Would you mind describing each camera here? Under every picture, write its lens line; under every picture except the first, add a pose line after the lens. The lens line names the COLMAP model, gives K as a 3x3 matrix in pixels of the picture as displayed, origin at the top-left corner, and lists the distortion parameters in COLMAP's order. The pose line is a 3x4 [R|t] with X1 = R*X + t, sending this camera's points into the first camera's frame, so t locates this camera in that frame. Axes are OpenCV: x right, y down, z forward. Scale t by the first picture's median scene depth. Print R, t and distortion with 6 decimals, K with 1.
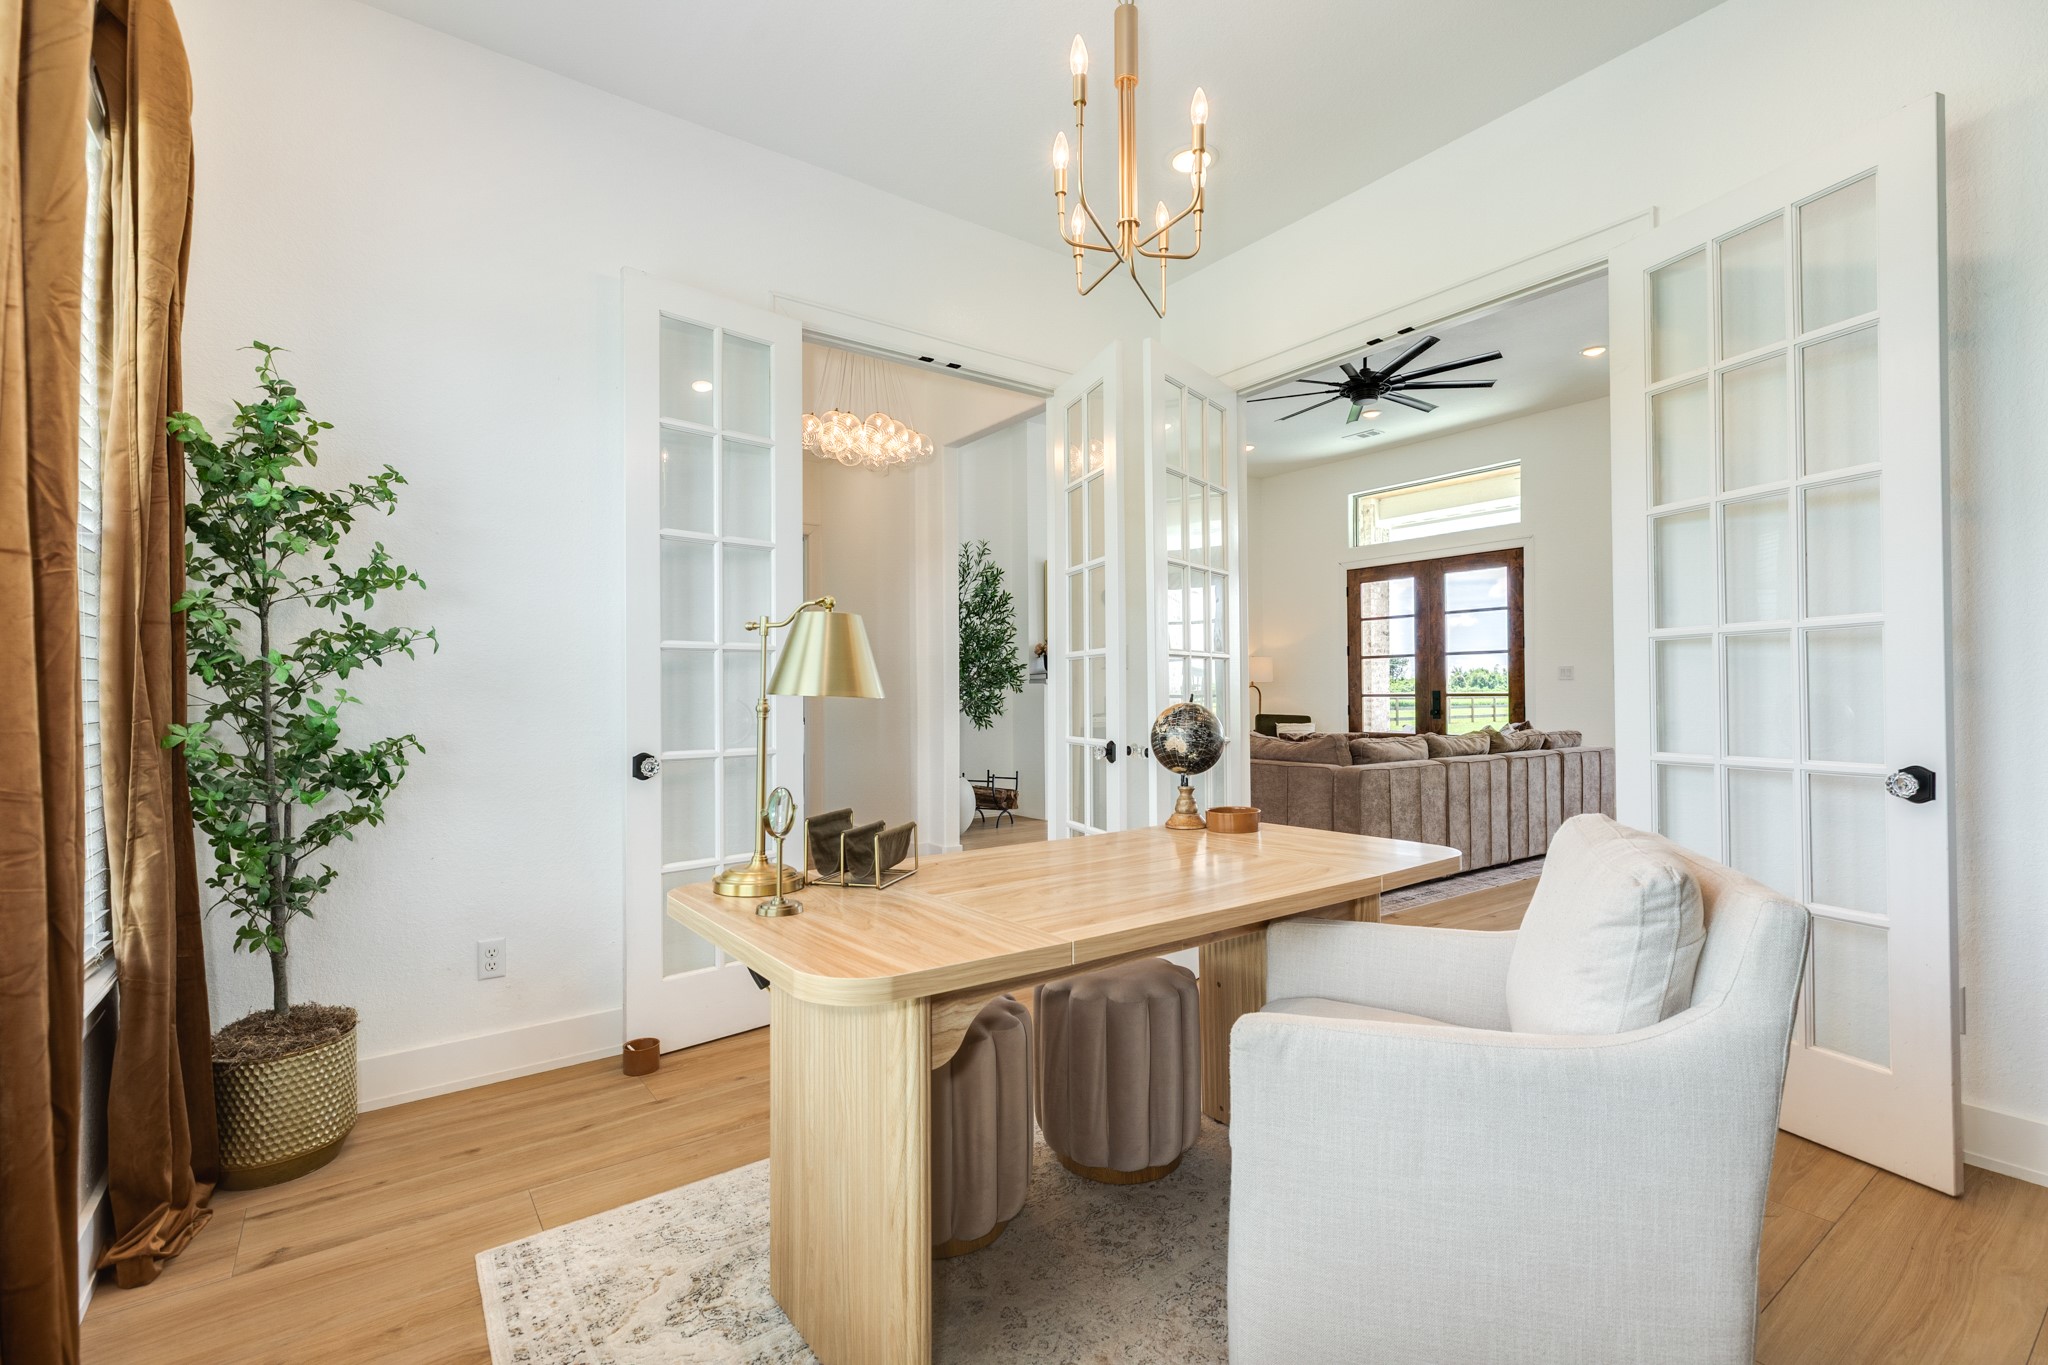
lens RADIAL K [[911.2, 0, 1022.5], [0, 911.2, 686.3], [0, 0, 1]] dist [0.003370, -0.000652]
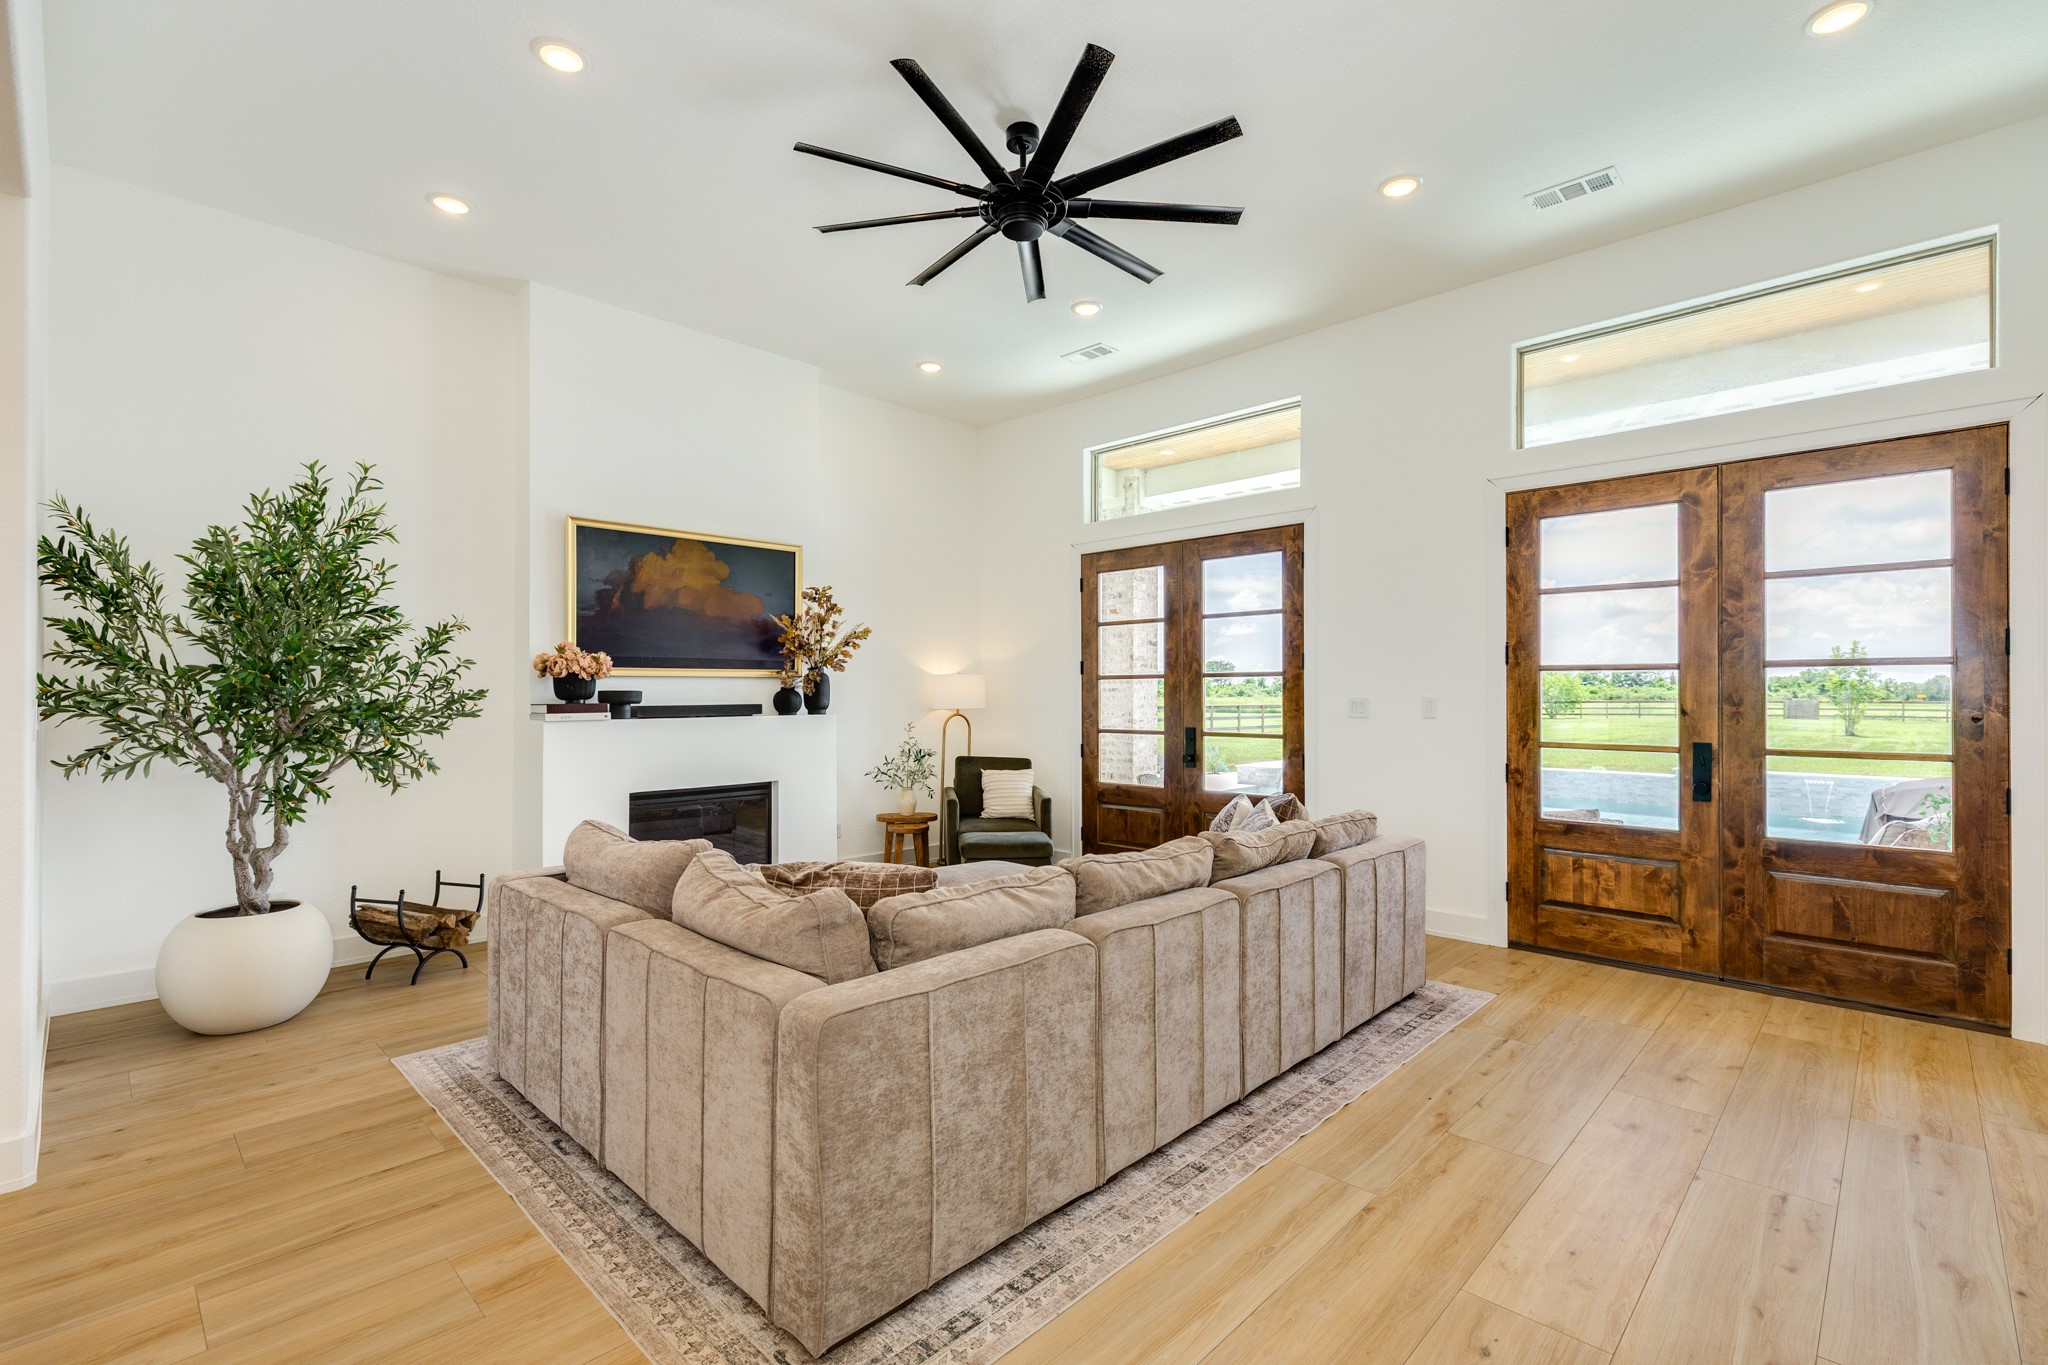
lens RADIAL K [[911.2, 0, 1022.5], [0, 911.2, 686.3], [0, 0, 1]] dist [0.003370, -0.000652]
pose [[0.985822, 0.007464, 0.167629, 0.215684], [-0.007245, 0.999972, -0.001920, -0.025505], [-0.167639, 0.000678, 0.985848, 0.341945]]
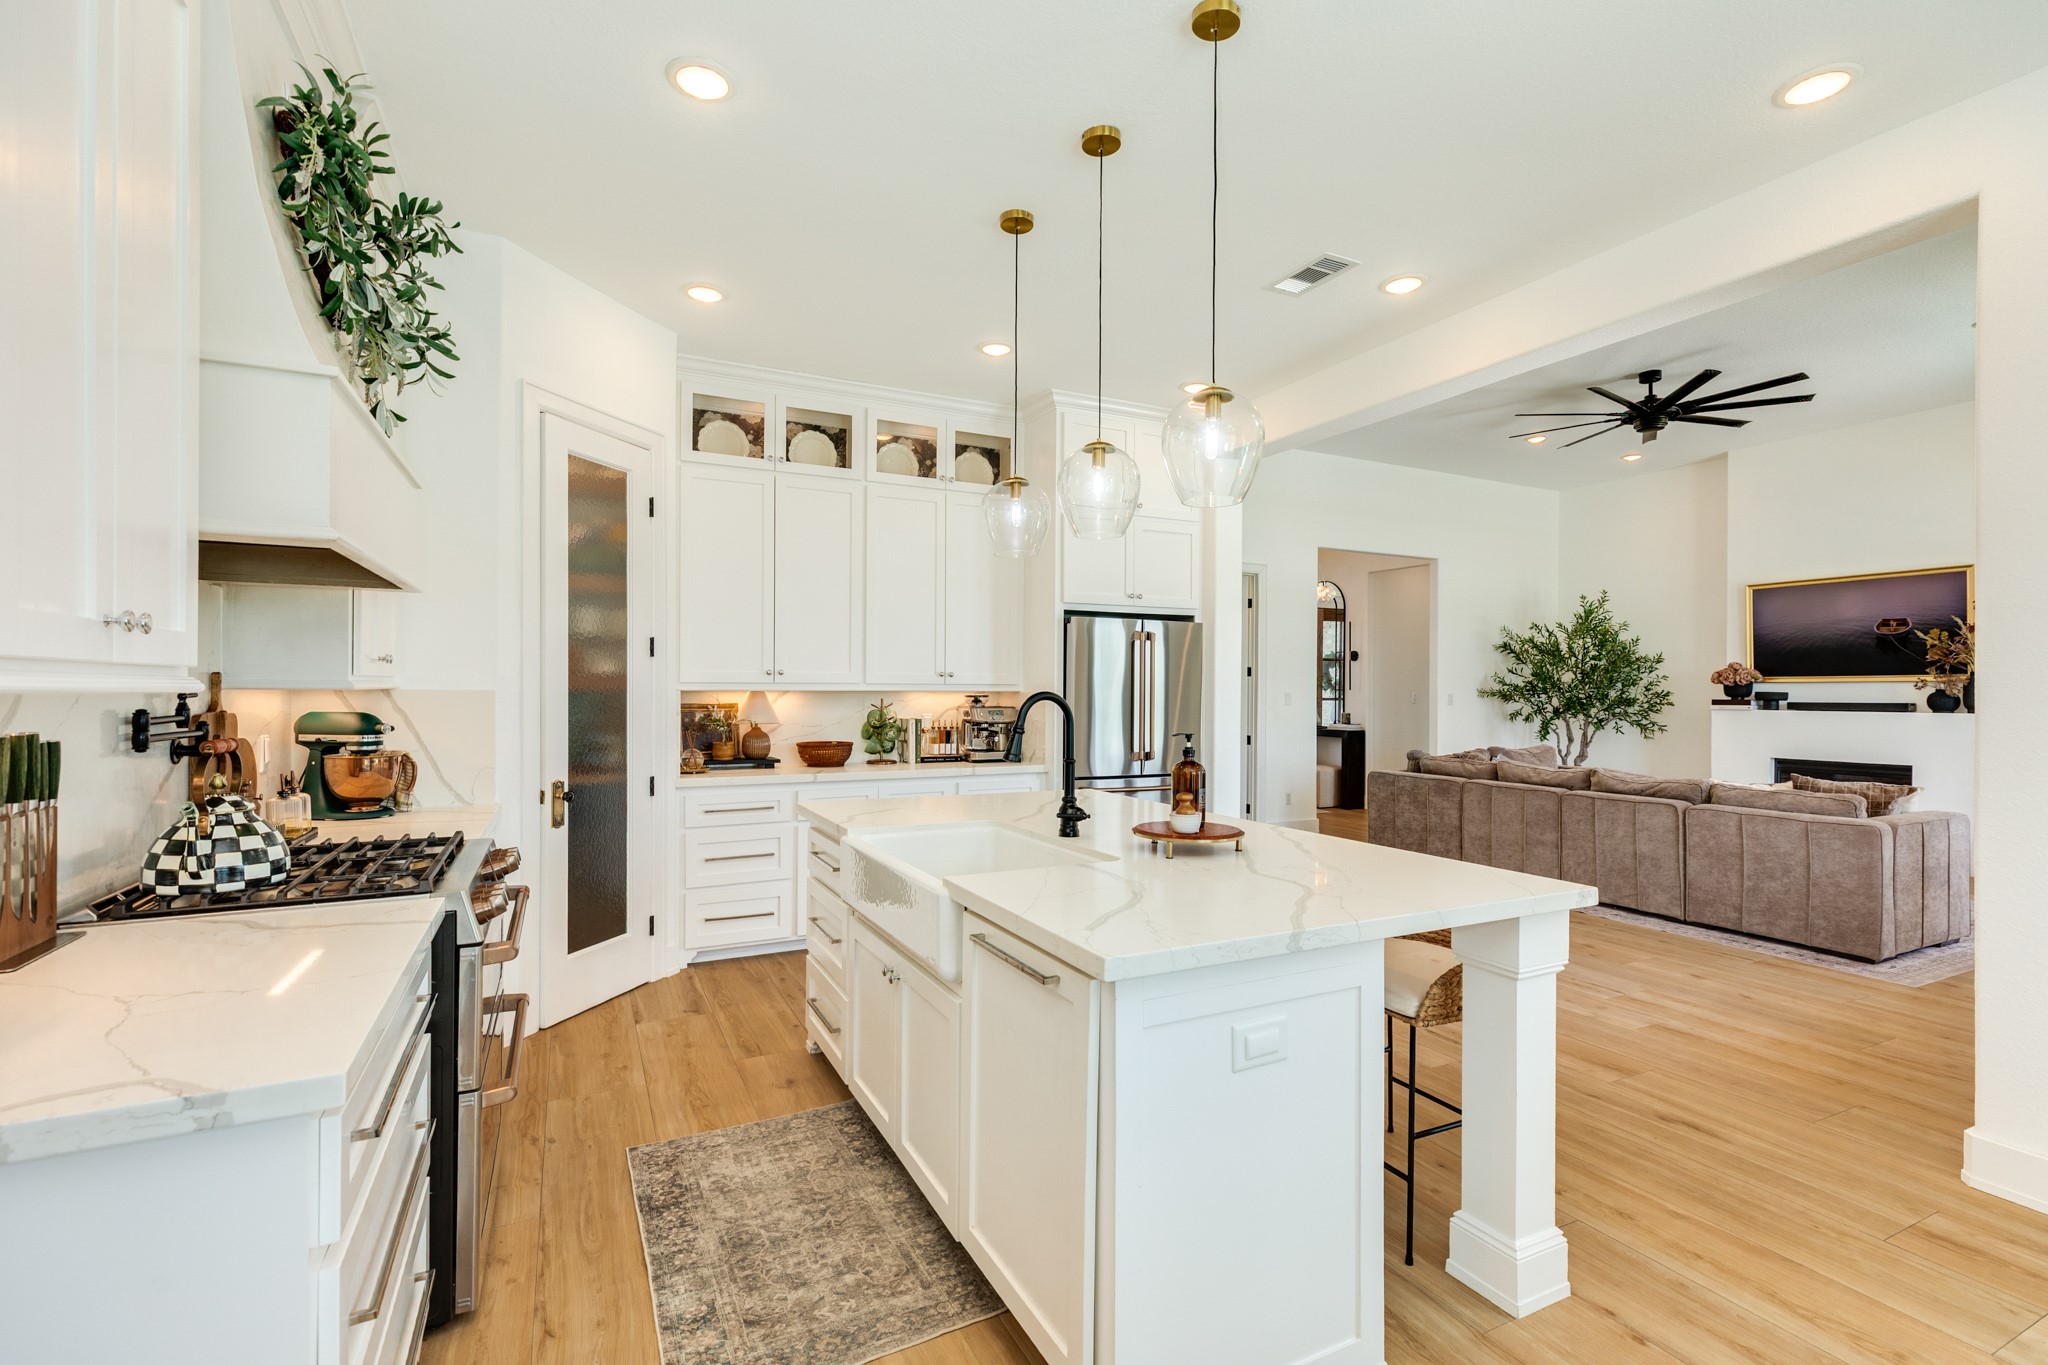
lens RADIAL K [[911.2, 0, 1022.5], [0, 911.2, 686.3], [0, 0, 1]] dist [0.003370, -0.000652]
pose [[-0.173545, 0.001172, -0.984825, 1.100609], [0.000619, 0.999999, 0.001081, -0.029122], [0.984826, -0.000421, -0.173546, 0.383630]]
